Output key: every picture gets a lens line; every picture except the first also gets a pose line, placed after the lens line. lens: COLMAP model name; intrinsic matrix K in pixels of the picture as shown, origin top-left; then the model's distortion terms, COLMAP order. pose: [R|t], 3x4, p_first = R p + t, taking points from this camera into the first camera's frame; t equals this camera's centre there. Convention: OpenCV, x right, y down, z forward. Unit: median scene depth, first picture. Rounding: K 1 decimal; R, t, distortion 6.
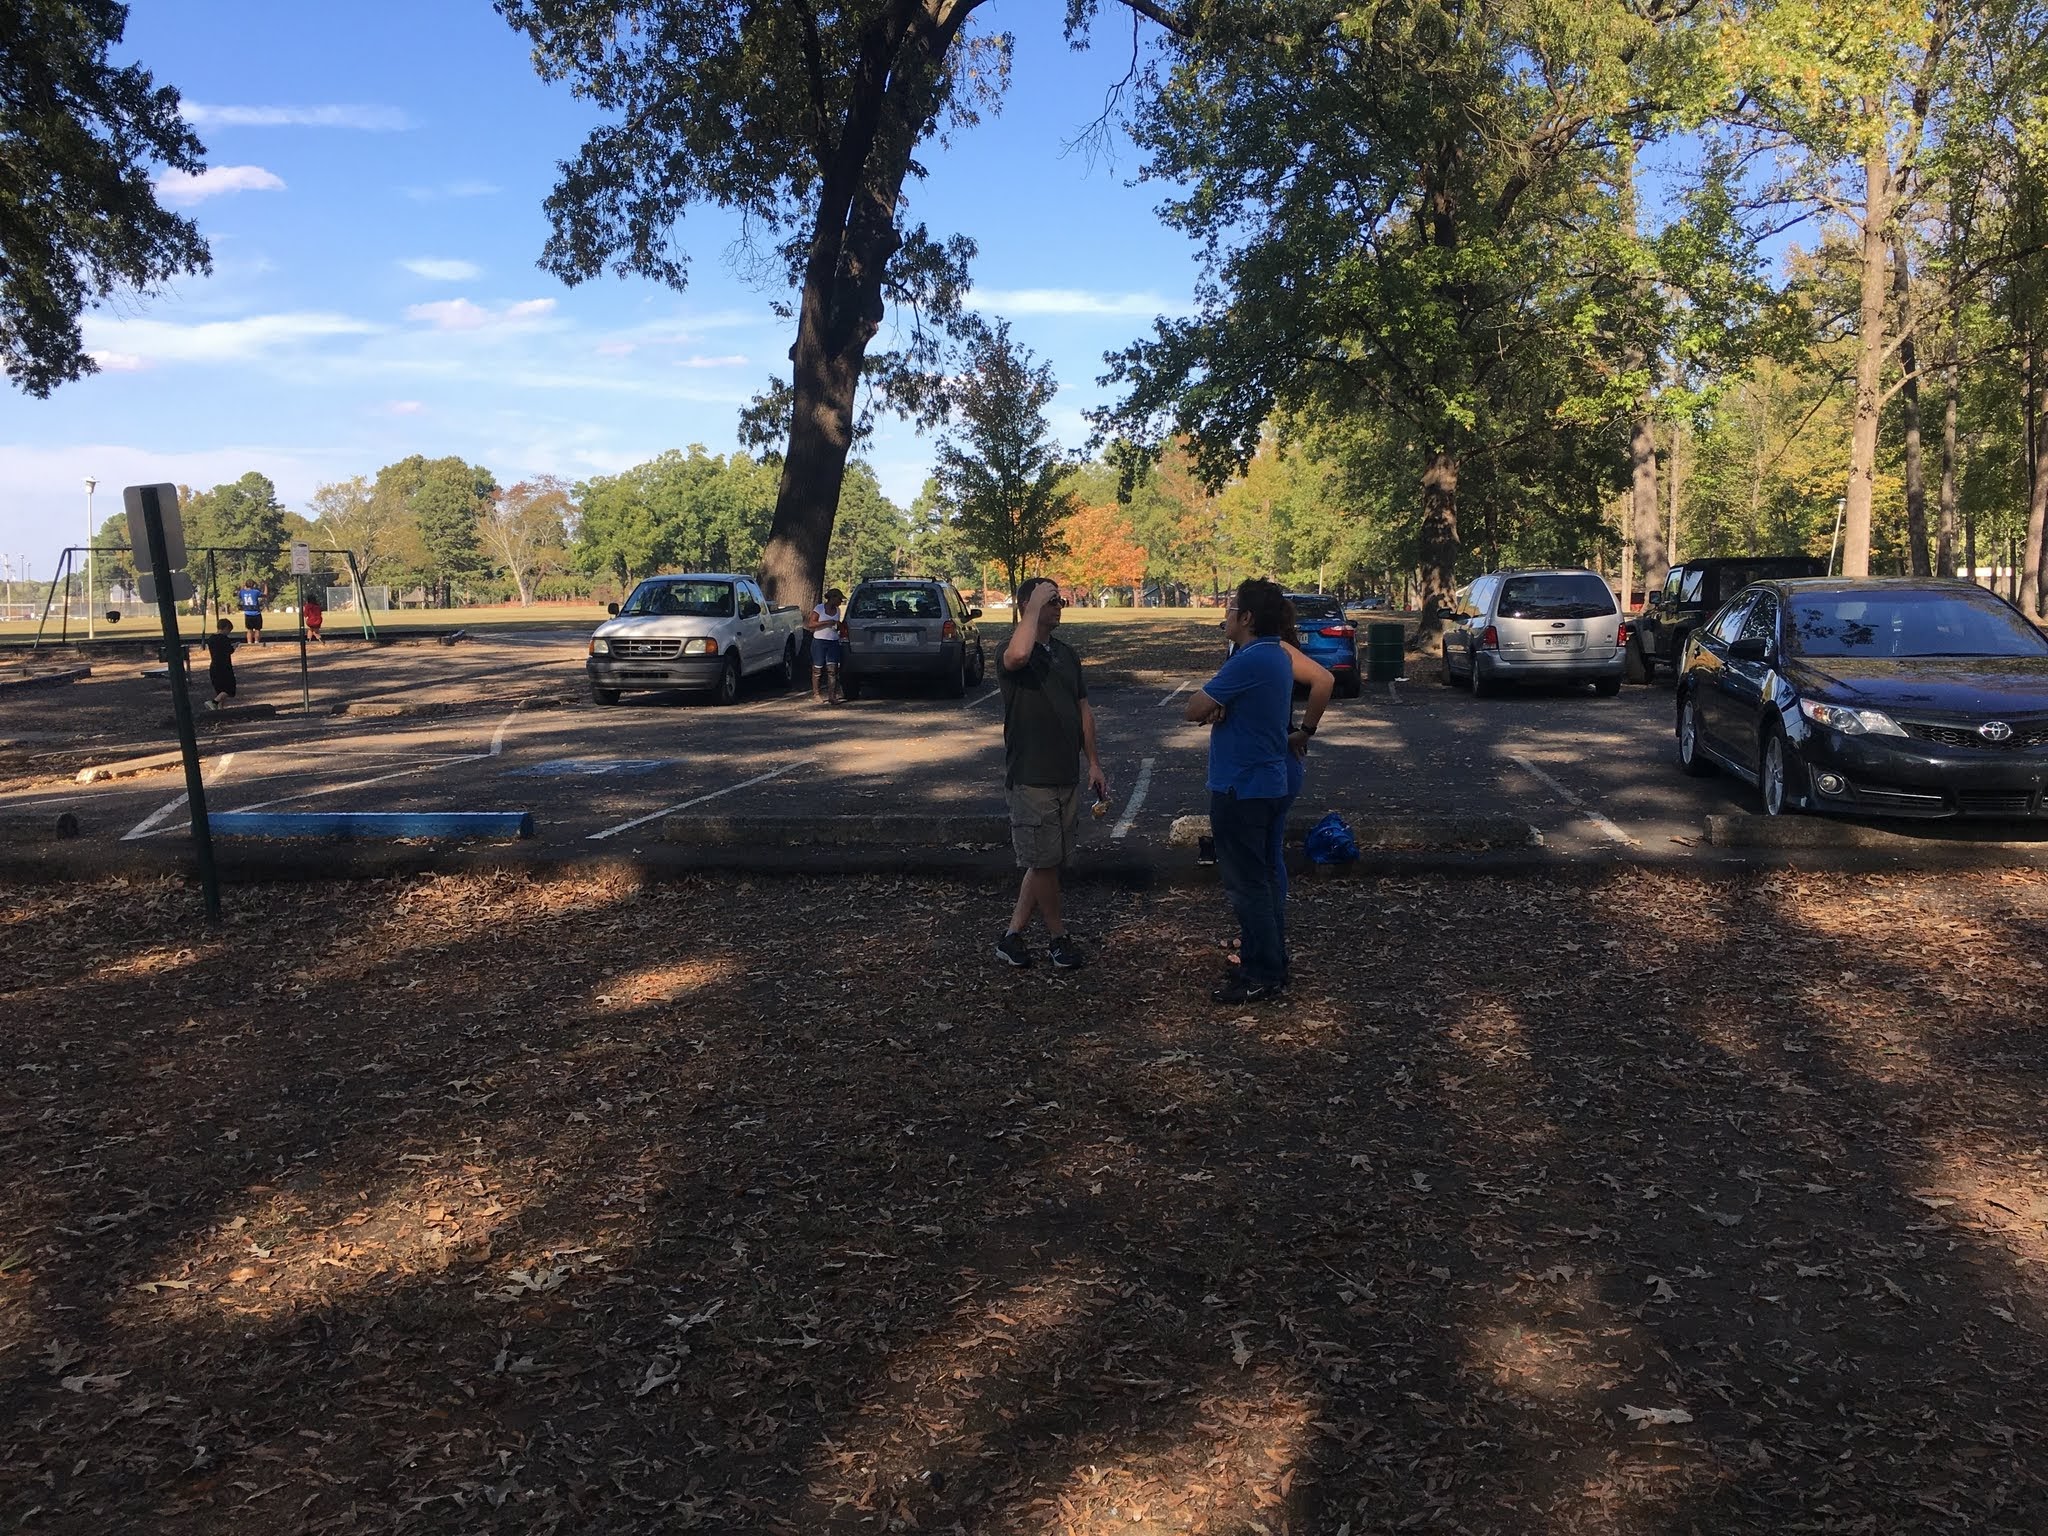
lens RADIAL K [[1731.7, 0, 1030.4], [0, 1731.7, 769.3], [0, 0, 1]] dist [0.085121, -0.111514]
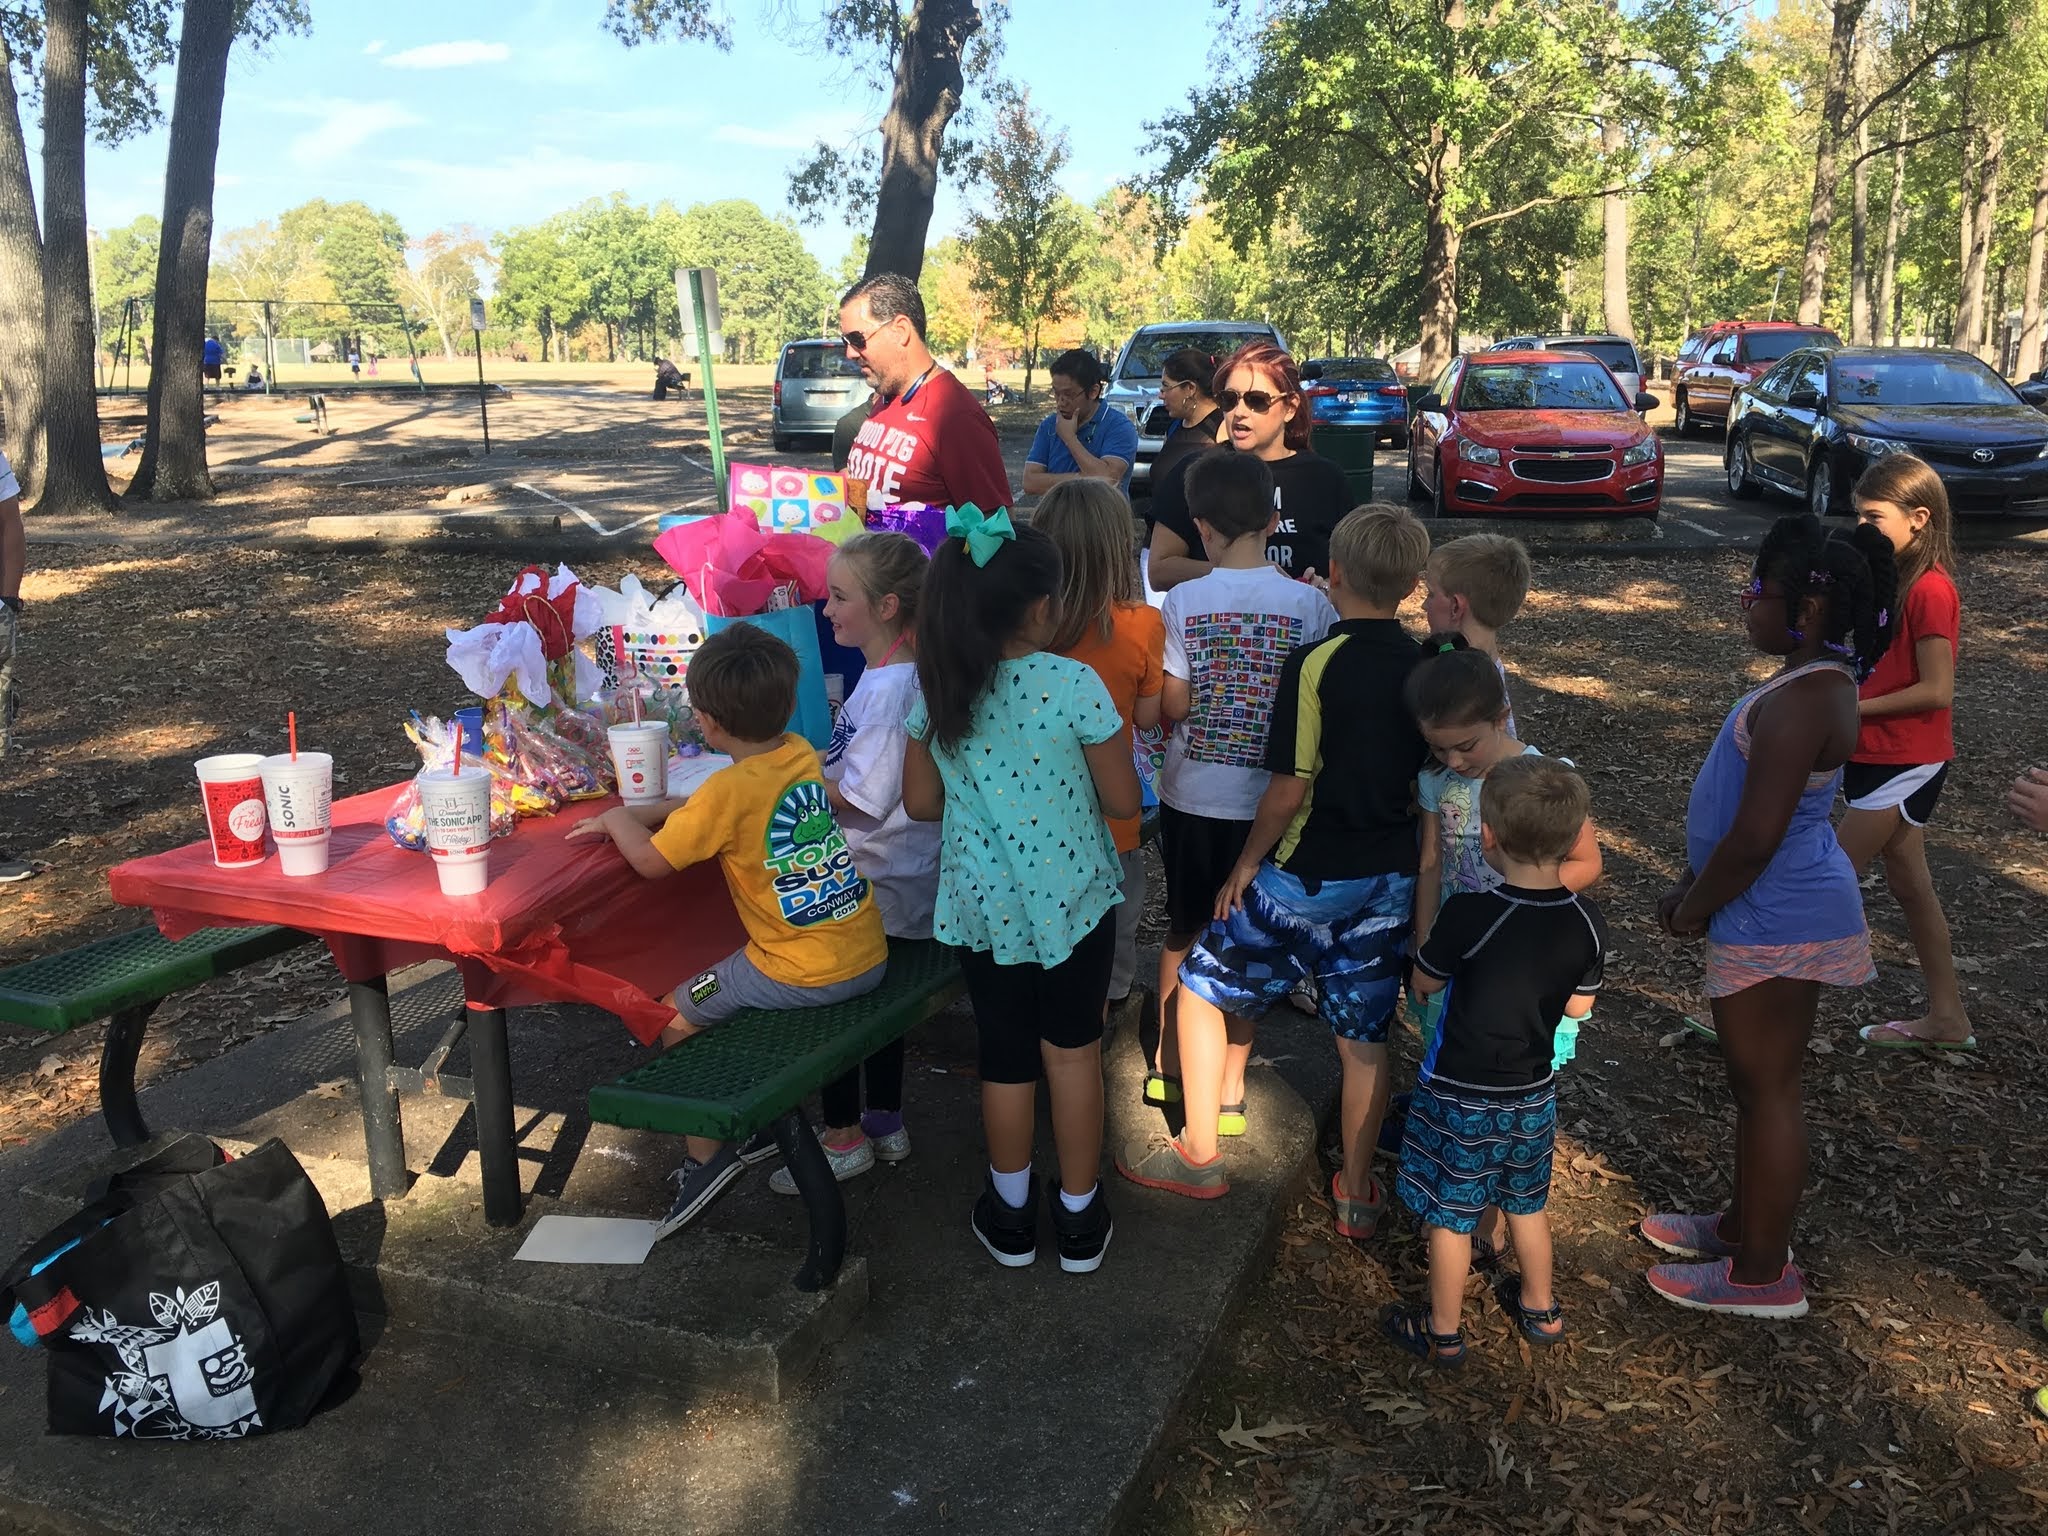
lens RADIAL K [[1716.6, 0, 1017.8], [0, 1716.6, 761.4], [0, 0, 1]] dist [0.079167, -0.109450]
pose [[0.999232, 0.001530, 0.039154, -0.058859], [-0.006594, 0.991553, 0.129534, 0.009591], [-0.038625, -0.129693, 0.990802, -0.081116]]
